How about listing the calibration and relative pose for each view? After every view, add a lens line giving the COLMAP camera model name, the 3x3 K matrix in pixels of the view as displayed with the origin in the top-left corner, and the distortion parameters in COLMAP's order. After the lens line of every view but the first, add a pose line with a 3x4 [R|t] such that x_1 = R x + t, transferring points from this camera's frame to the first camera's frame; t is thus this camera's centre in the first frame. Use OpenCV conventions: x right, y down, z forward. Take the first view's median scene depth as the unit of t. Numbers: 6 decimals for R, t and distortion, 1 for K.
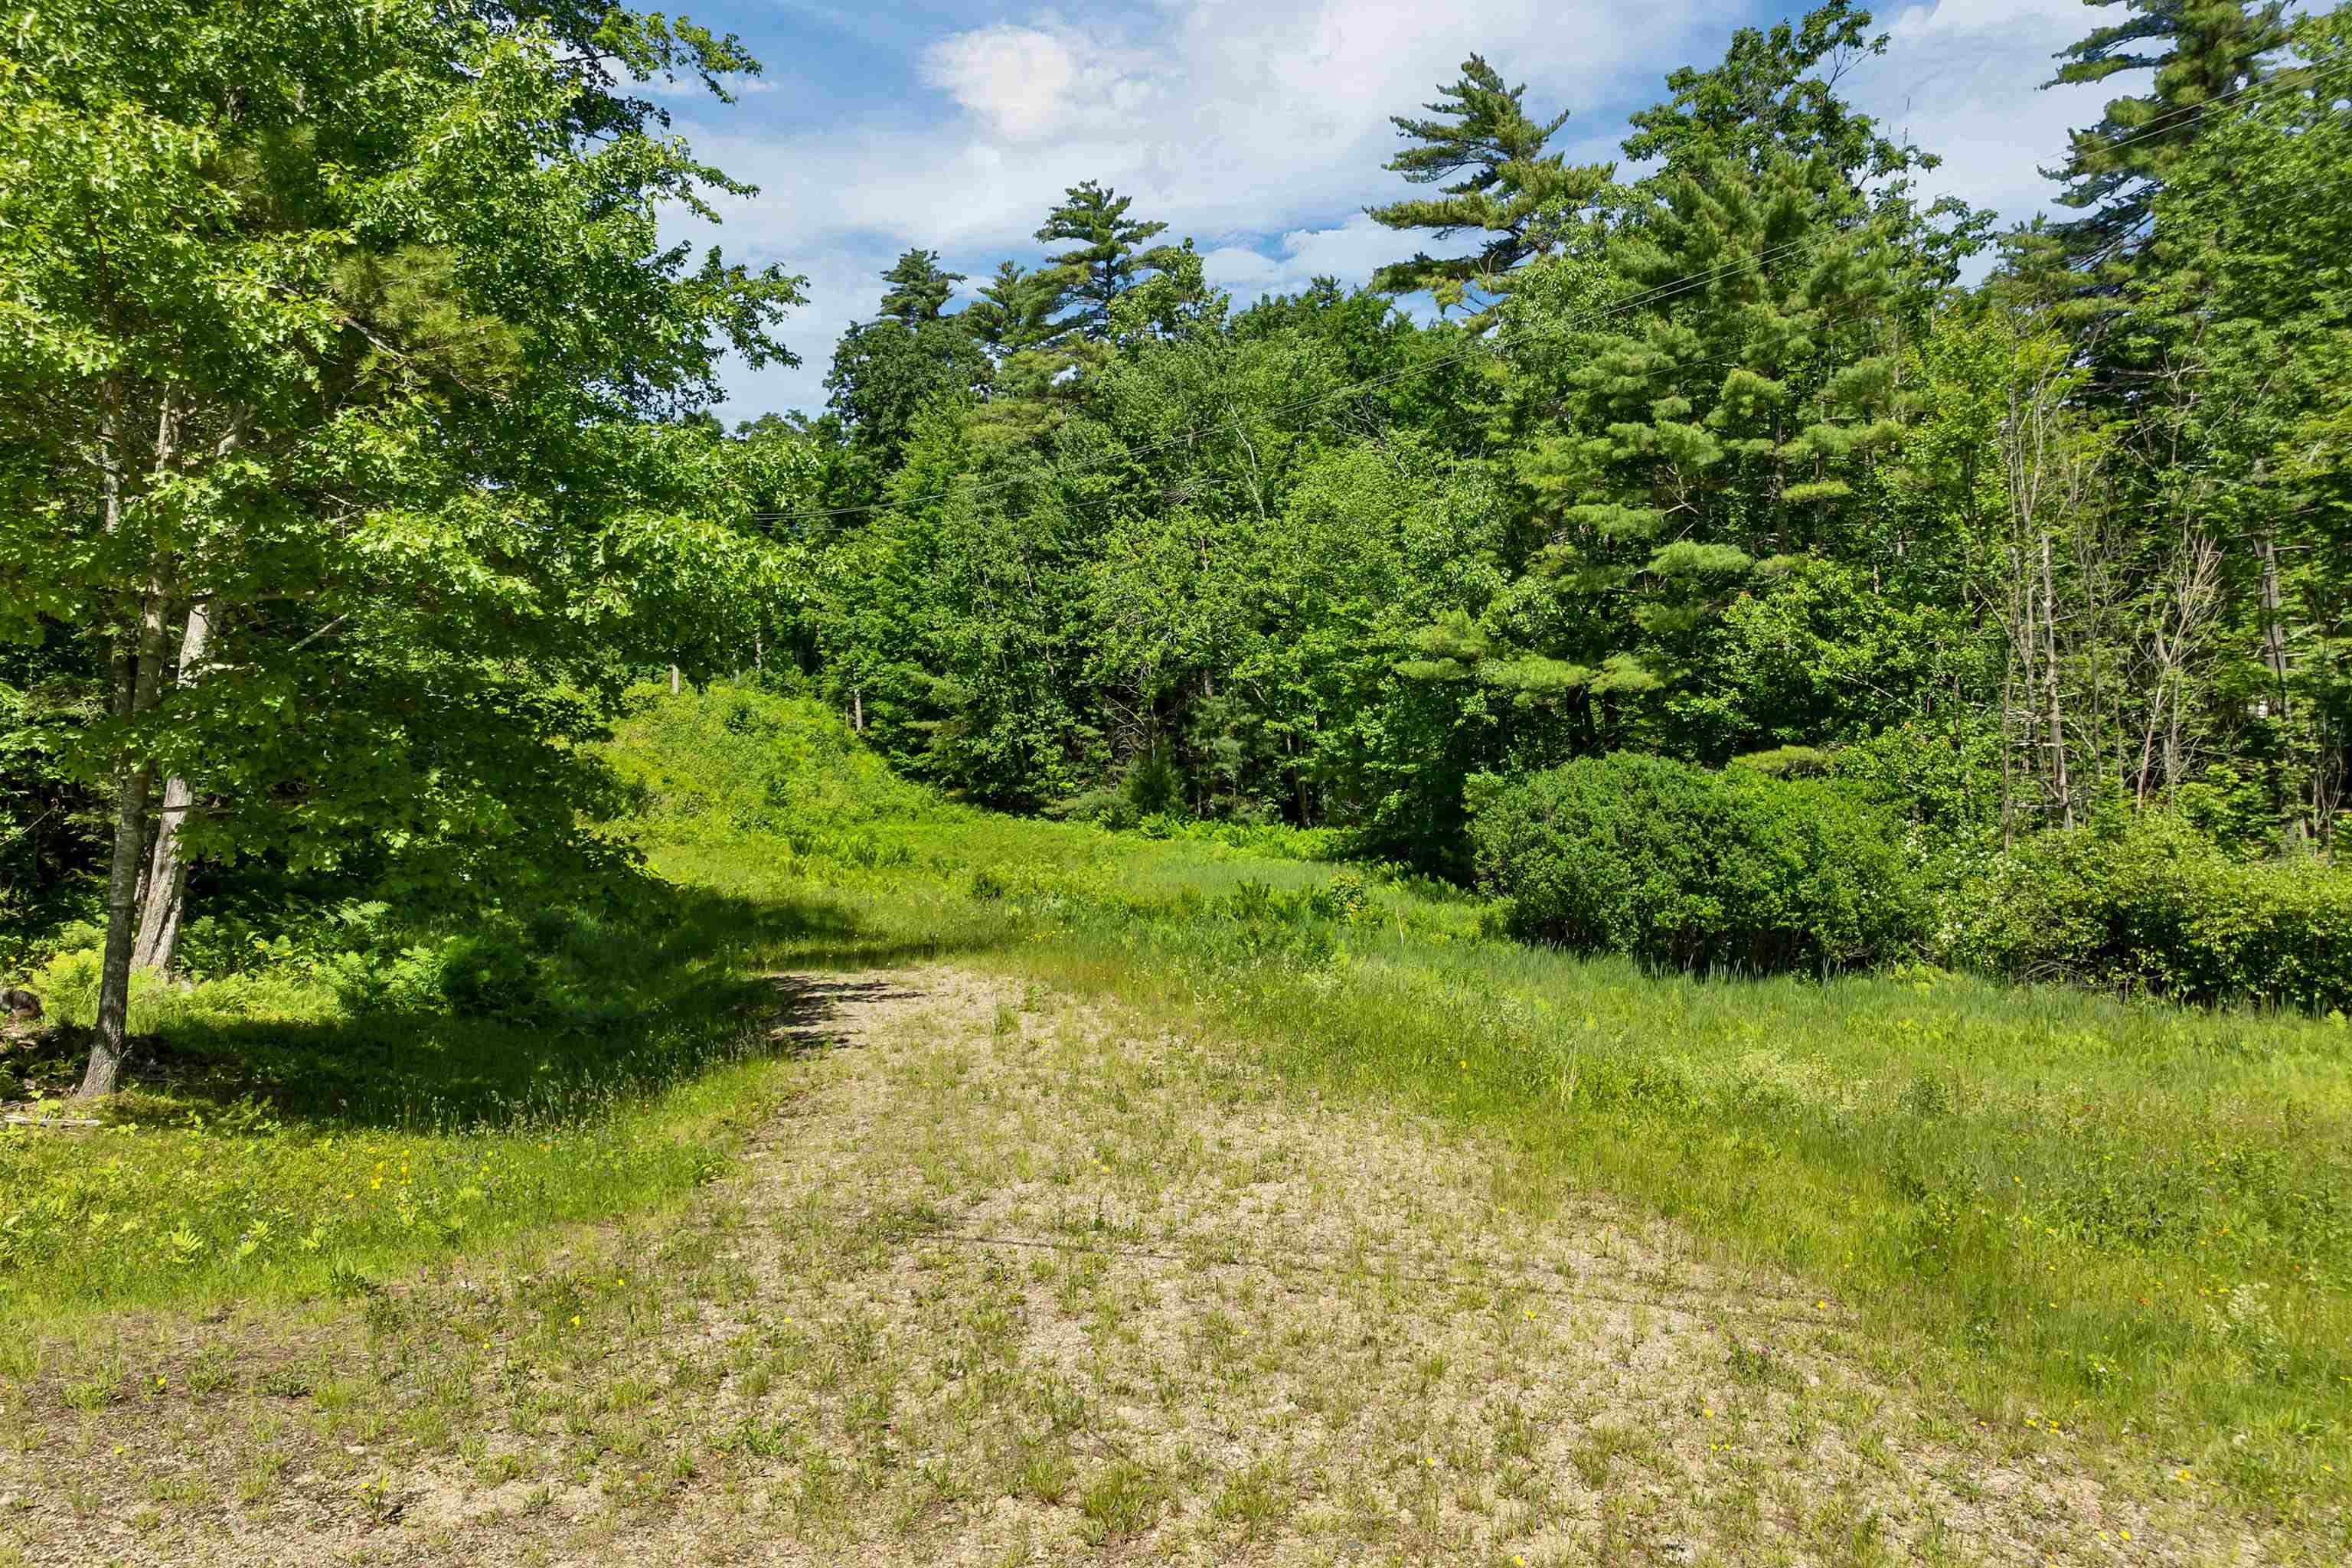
lens RADIAL K [[1681.8, 0, 1166.1], [0, 1681.8, 788.7], [0, 0, 1]] dist [-0.038288, 0.010546]
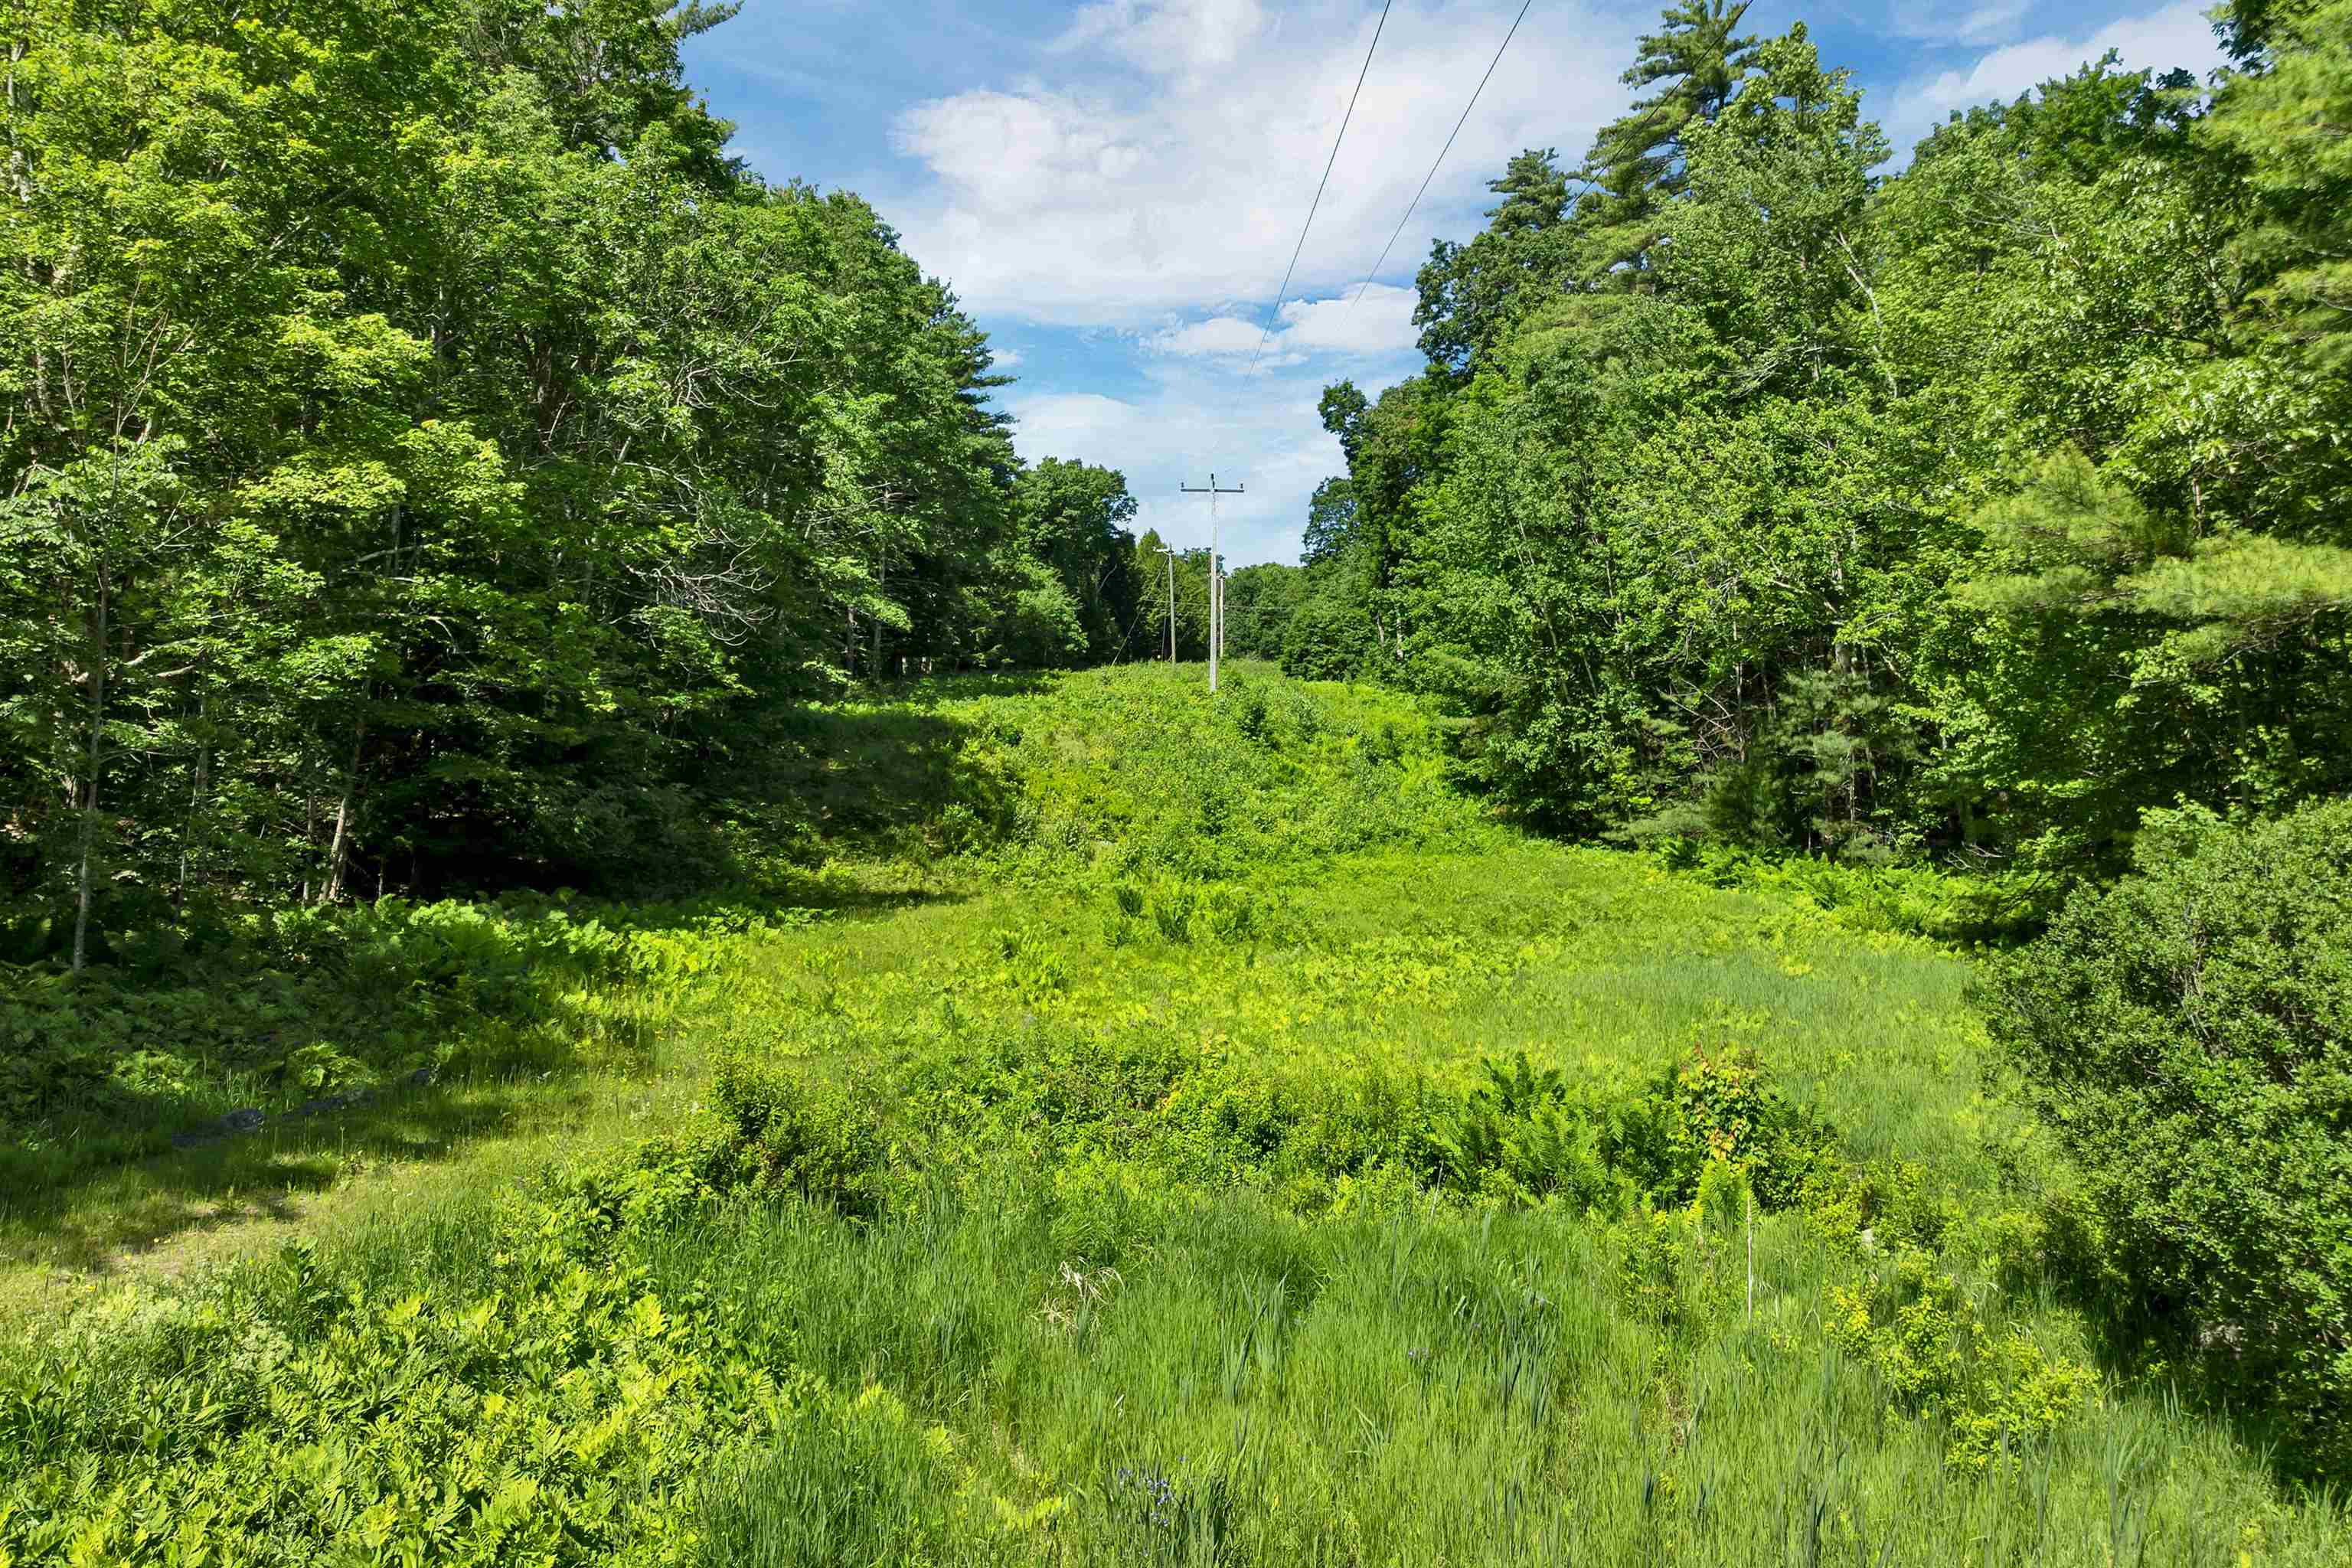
lens RADIAL K [[1681.8, 0, 1192.7], [0, 1681.8, 765.7], [0, 0, 1]] dist [-0.038288, 0.010546]
pose [[0.902249, -0.011194, -0.431071, 0.081385], [0.006701, 0.999906, -0.011939, -0.010248], [0.431164, 0.007883, 0.902239, 0.265459]]
